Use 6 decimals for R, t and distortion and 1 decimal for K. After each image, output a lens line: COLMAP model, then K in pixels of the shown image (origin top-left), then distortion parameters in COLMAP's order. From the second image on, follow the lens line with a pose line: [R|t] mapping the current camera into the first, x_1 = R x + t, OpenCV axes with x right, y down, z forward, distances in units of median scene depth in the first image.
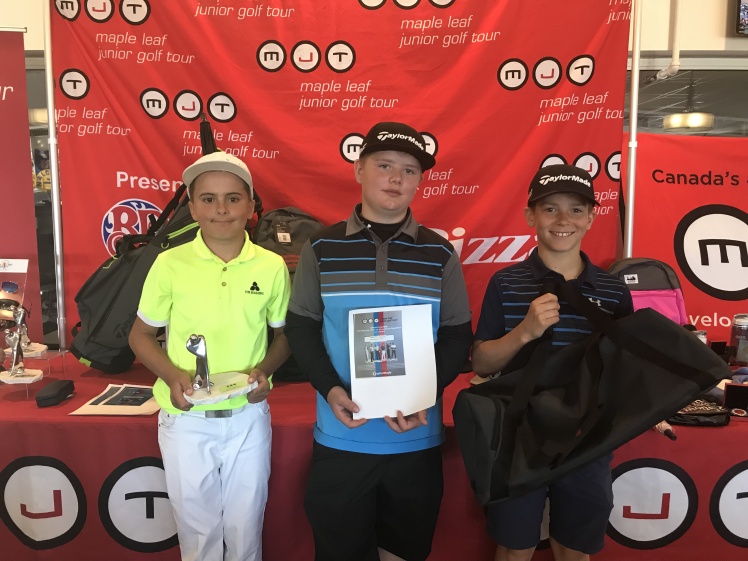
lens RADIAL K [[615.5, 0, 375.3], [0, 615.5, 275.0], [0, 0, 1]] dist [-0.003664, 0.024041]
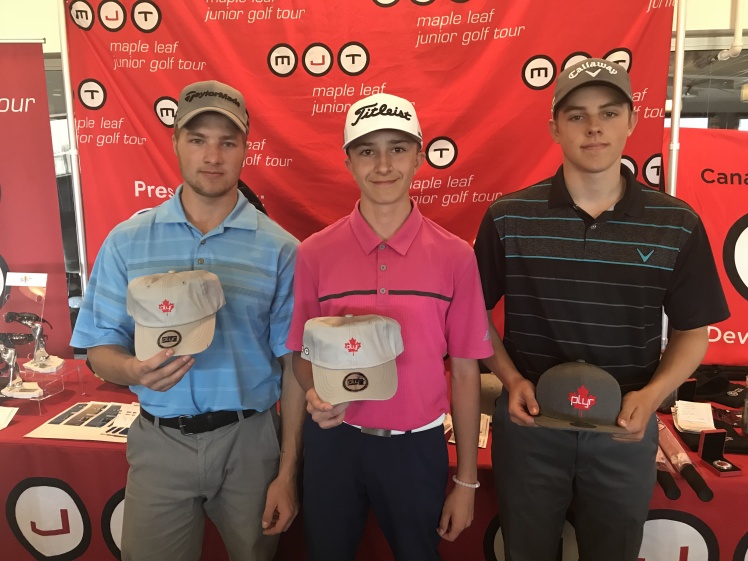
lens RADIAL K [[615.5, 0, 374.9], [0, 615.5, 274.7], [0, 0, 1]] dist [-0.003664, 0.024041]
pose [[0.993928, 0.006015, -0.109866, 0.082000], [-0.000135, 0.998571, 0.053445, -0.072255], [0.110031, -0.053106, 0.992508, 0.043249]]
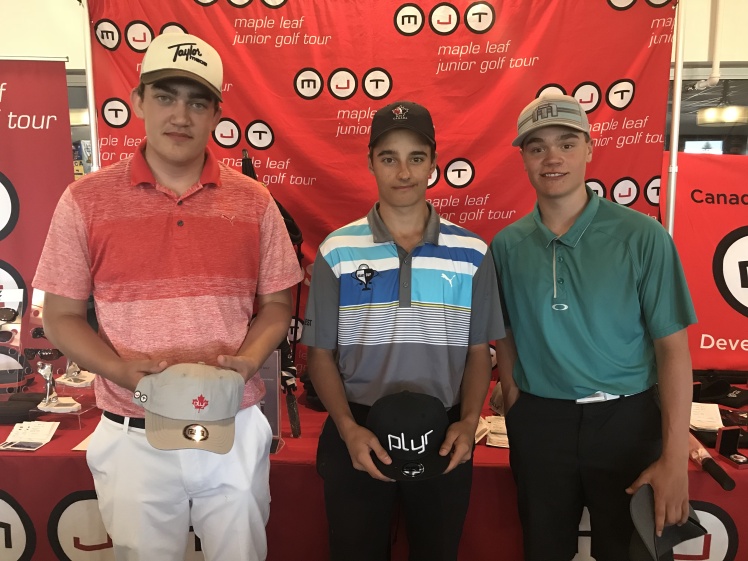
lens RADIAL K [[615.5, 0, 375.5], [0, 615.5, 276.0], [0, 0, 1]] dist [-0.003664, 0.024041]
pose [[0.999385, -0.000742, -0.035071, -0.024391], [0.001837, 0.999511, 0.031210, -0.072715], [0.035031, -0.031256, 0.998897, -0.009312]]
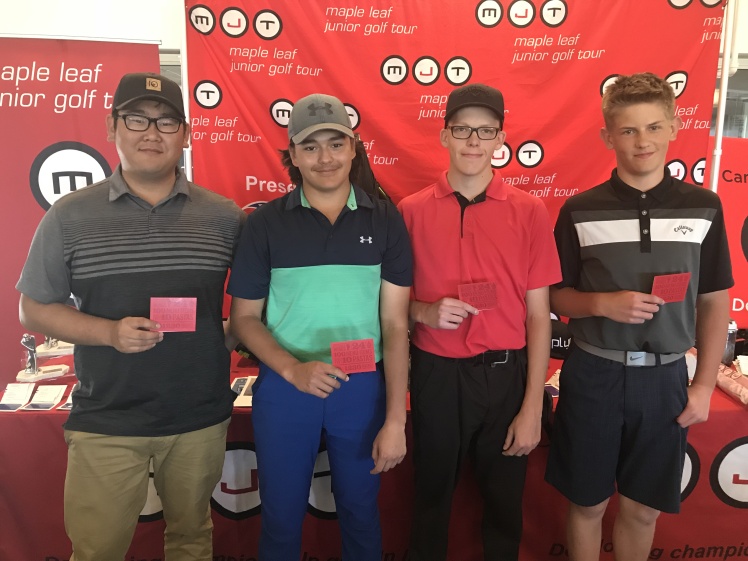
lens RADIAL K [[615.5, 0, 375.2], [0, 615.5, 273.4], [0, 0, 1]] dist [-0.003664, 0.024041]
pose [[0.999114, -0.007456, 0.041414, -0.249382], [0.004675, 0.997753, 0.066833, -0.071006], [-0.041819, -0.066580, 0.996904, -0.101311]]
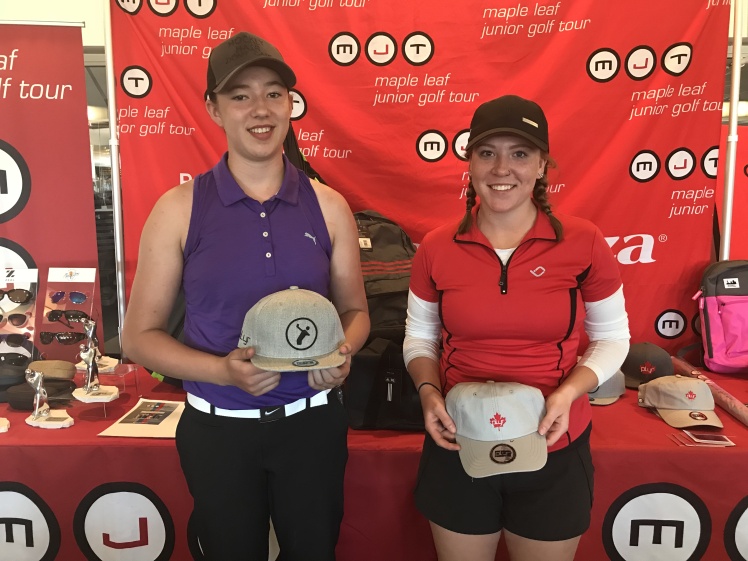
lens RADIAL K [[615.5, 0, 374.0], [0, 615.5, 273.2], [0, 0, 1]] dist [-0.003664, 0.024041]
pose [[0.999803, -0.007170, -0.018495, -0.108260], [0.007369, 0.999916, 0.010680, -0.022503], [0.018417, -0.010814, 0.999772, 0.055907]]
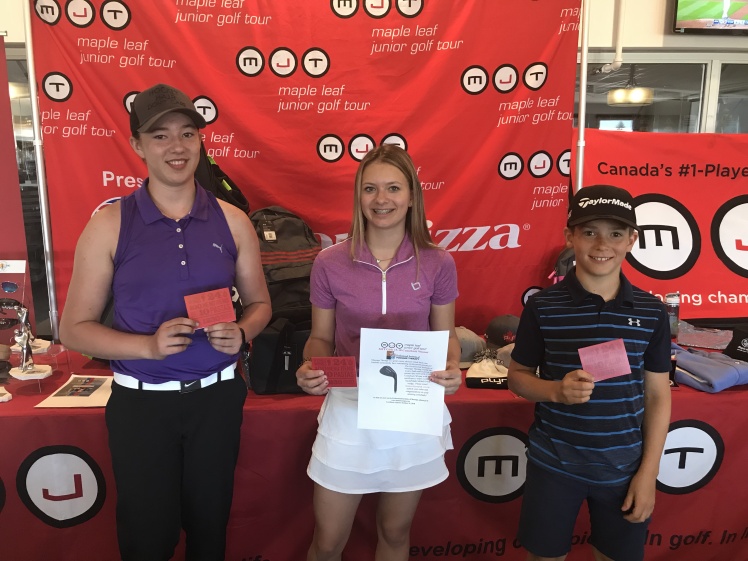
lens RADIAL K [[615.5, 0, 377.1], [0, 615.5, 273.4], [0, 0, 1]] dist [-0.003664, 0.024041]
pose [[0.996572, -0.022423, 0.079637, -0.043665], [0.017473, 0.997903, 0.062317, -0.053657], [-0.080868, -0.060711, 0.994874, -0.093475]]
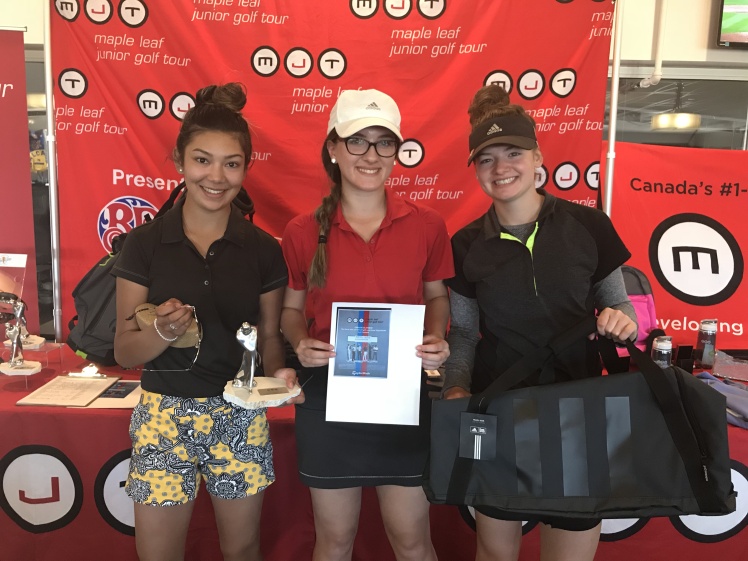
lens RADIAL K [[615.5, 0, 374.2], [0, 615.5, 273.7], [0, 0, 1]] dist [-0.003664, 0.024041]
pose [[0.999683, 0.020750, 0.014245, 0.006444], [-0.021043, 0.999564, 0.020719, -0.024631], [-0.013809, -0.021012, 0.999684, -0.042087]]
